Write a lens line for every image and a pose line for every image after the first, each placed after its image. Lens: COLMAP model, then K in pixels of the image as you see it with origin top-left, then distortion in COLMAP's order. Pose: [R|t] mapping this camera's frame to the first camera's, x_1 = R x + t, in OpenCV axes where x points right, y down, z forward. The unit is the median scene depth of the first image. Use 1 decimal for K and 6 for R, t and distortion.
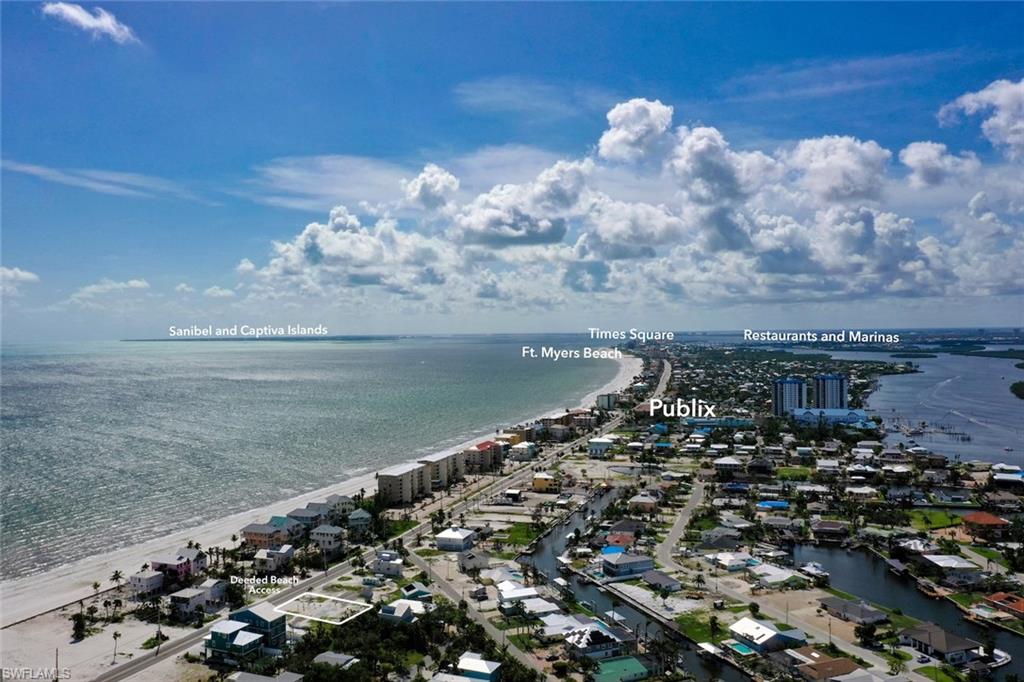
lens RADIAL K [[857.2, 0, 512.0], [0, 857.2, 341.0], [0, 0, 1]] dist [0.001074, 0.002991]
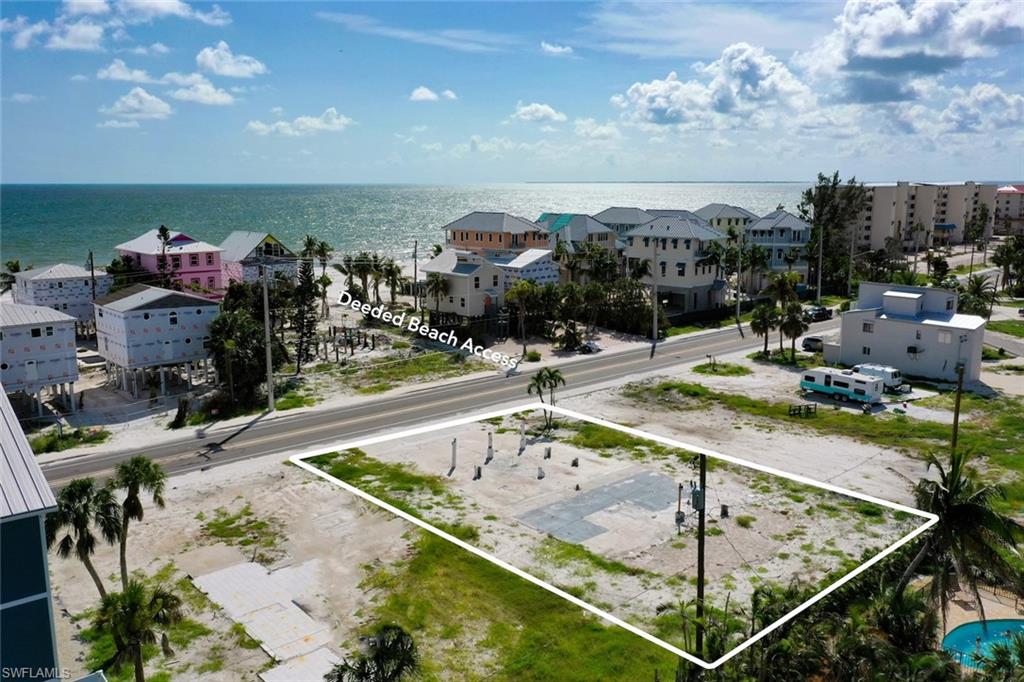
lens RADIAL K [[853.7, 0, 514.3], [0, 853.7, 355.3], [0, 0, 1]] dist [0.004531, 0.007343]
pose [[0.901939, 0.097951, -0.420609, -0.133768], [-0.016944, 0.981215, 0.192170, 0.208208], [0.431532, -0.166198, 0.886656, 0.694279]]
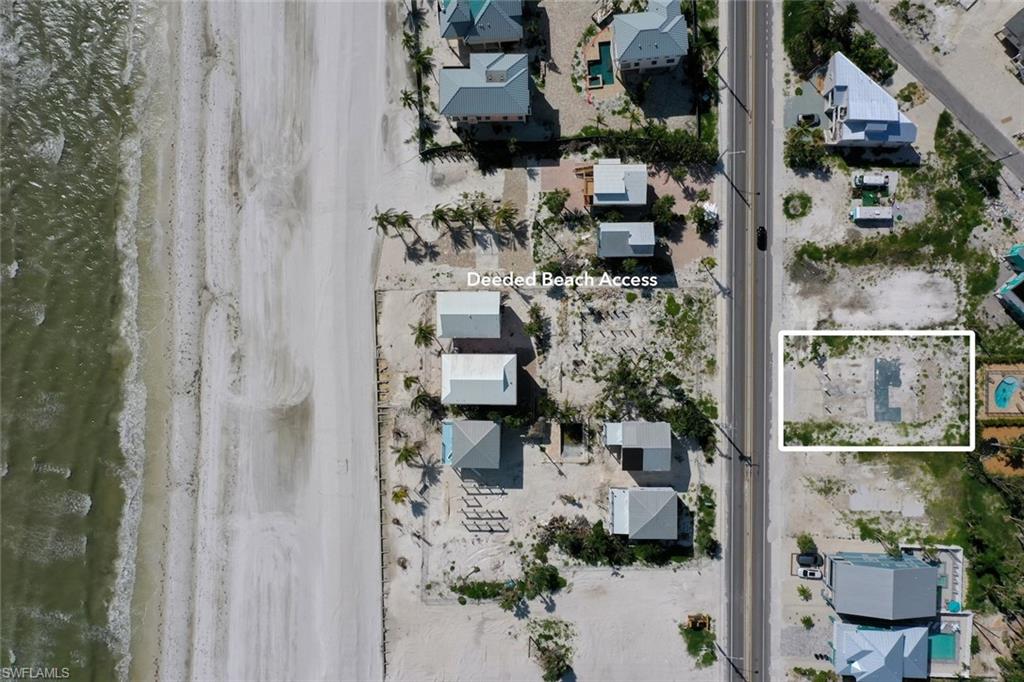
lens RADIAL K [[853.7, 0, 514.3], [0, 853.7, 355.3], [0, 0, 1]] dist [0.004531, 0.007343]
pose [[0.921624, -0.386706, -0.032684, -0.323430], [0.039439, 0.009544, 0.999176, -0.175272], [-0.386075, -0.922154, 0.024047, 0.892607]]
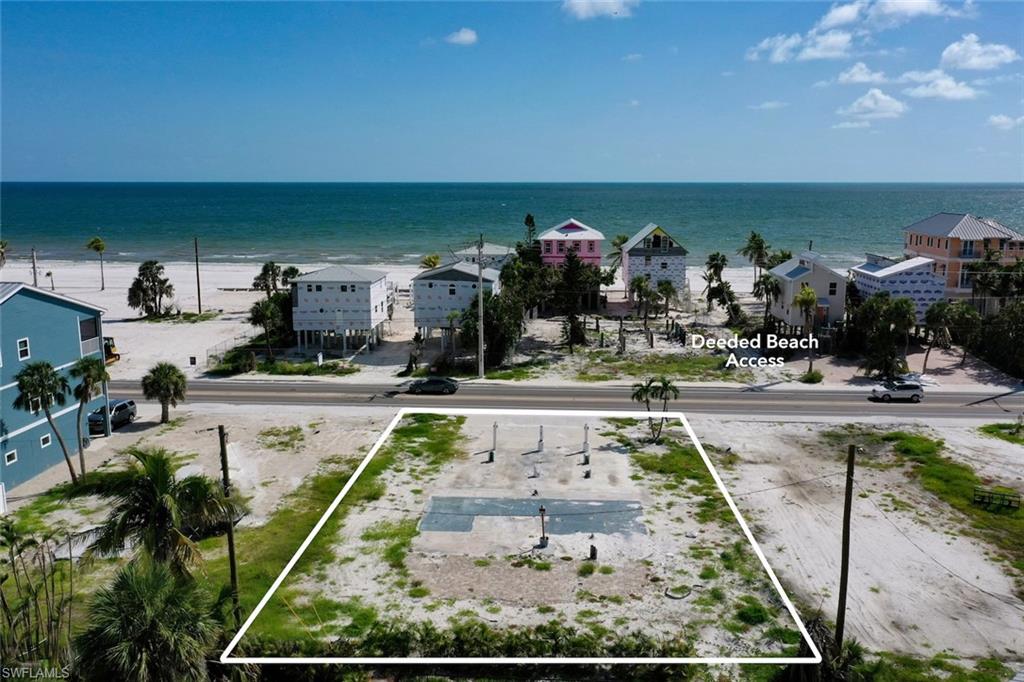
lens RADIAL K [[857.2, 0, 512.0], [0, 857.2, 341.0], [0, 0, 1]] dist [0.001074, 0.002991]
pose [[0.330743, 0.186926, -0.925023, -0.063905], [-0.019047, 0.981310, 0.191490, 0.207520], [0.943529, -0.045715, 0.328121, 0.772579]]
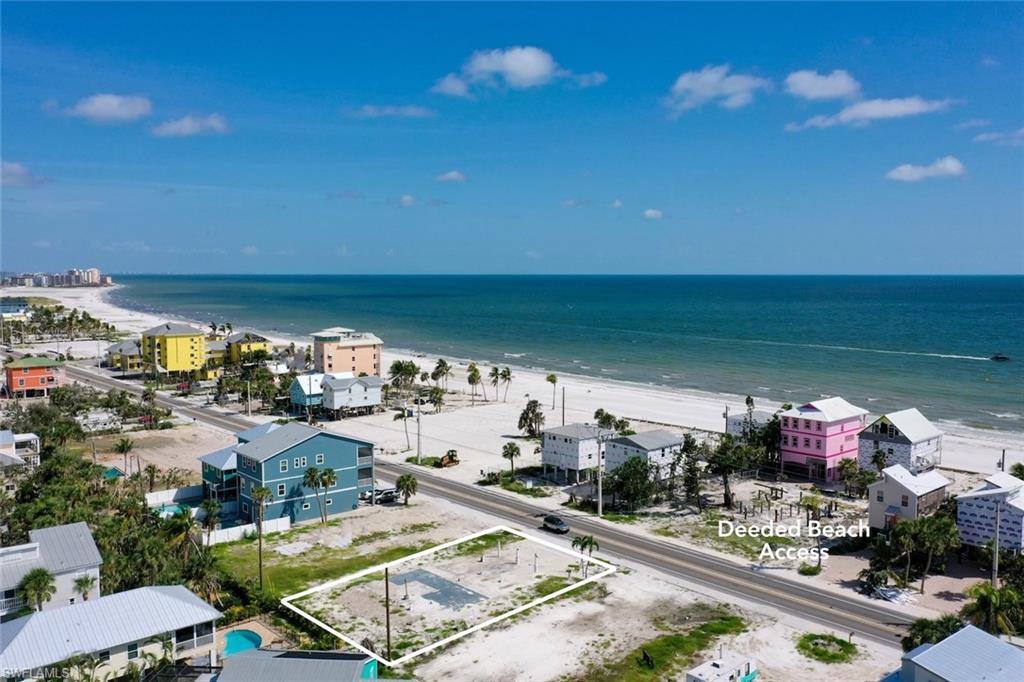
lens RADIAL K [[857.2, 0, 512.0], [0, 857.2, 341.0], [0, 0, 1]] dist [0.001074, 0.002991]
pose [[-0.427248, 0.085838, -0.900051, 0.026395], [-0.007915, 0.995090, 0.098658, 0.163970], [0.904100, 0.049275, -0.424471, 0.932293]]
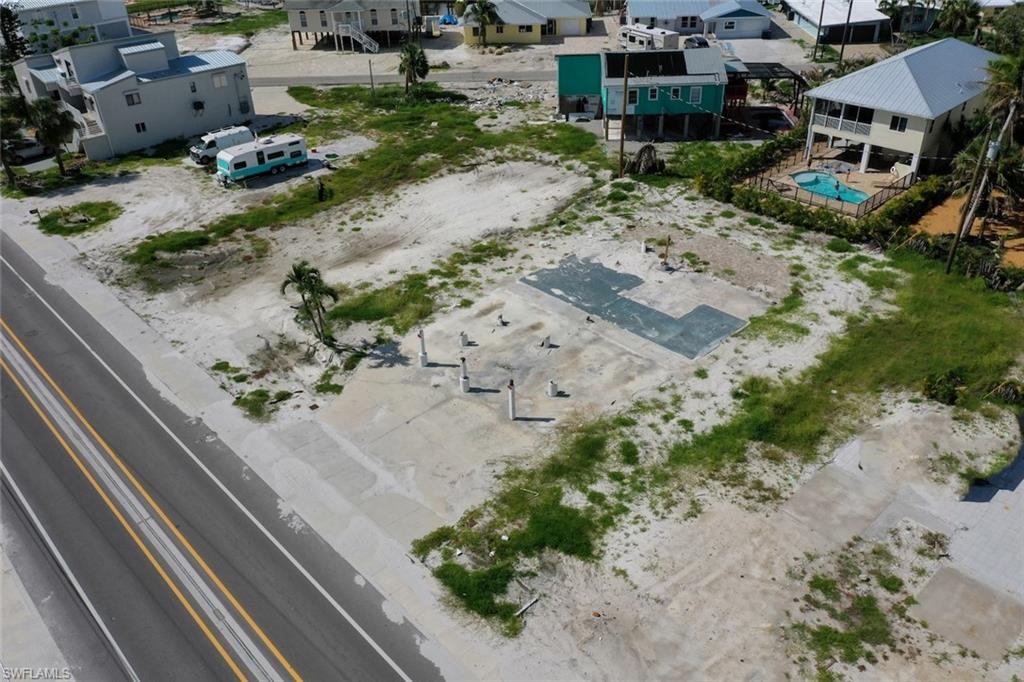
lens RADIAL K [[806.5, 0, 512.0], [0, 806.5, 341.0], [0, 0, 1]] dist [0.004887, -0.001756]
pose [[0.400130, -0.487839, 0.775828, -0.272770], [0.039850, 0.855011, 0.517077, 0.200430], [-0.915592, -0.175981, 0.361556, 0.787405]]
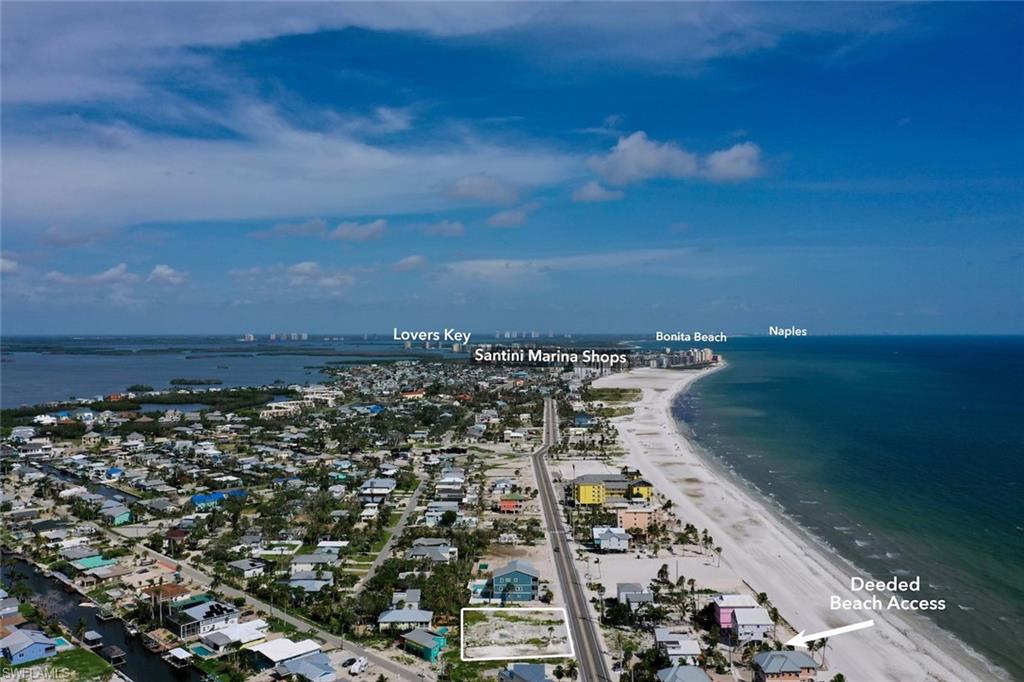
lens RADIAL K [[842.7, 0, 512.0], [0, 842.7, 341.0], [0, 0, 1]] dist [-0.002608, -0.001270]
pose [[-0.917507, 0.020822, -0.397175, 0.111653], [0.008768, 0.999445, 0.032141, -0.023809], [0.397623, 0.026007, -0.917180, 1.491444]]
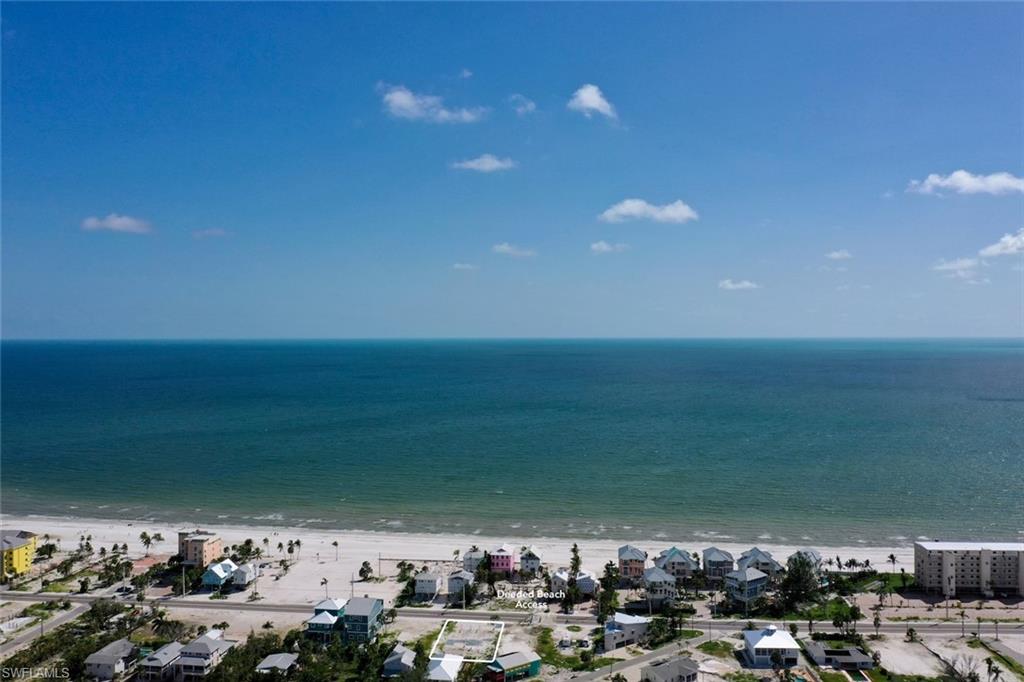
lens RADIAL K [[842.7, 0, 512.0], [0, 842.7, 341.0], [0, 0, 1]] dist [-0.002608, -0.001270]
pose [[0.271023, 0.020613, -0.962352, 0.526814], [-0.016347, 0.999725, 0.016810, -0.015045], [0.962434, 0.011176, 0.271285, 0.656086]]
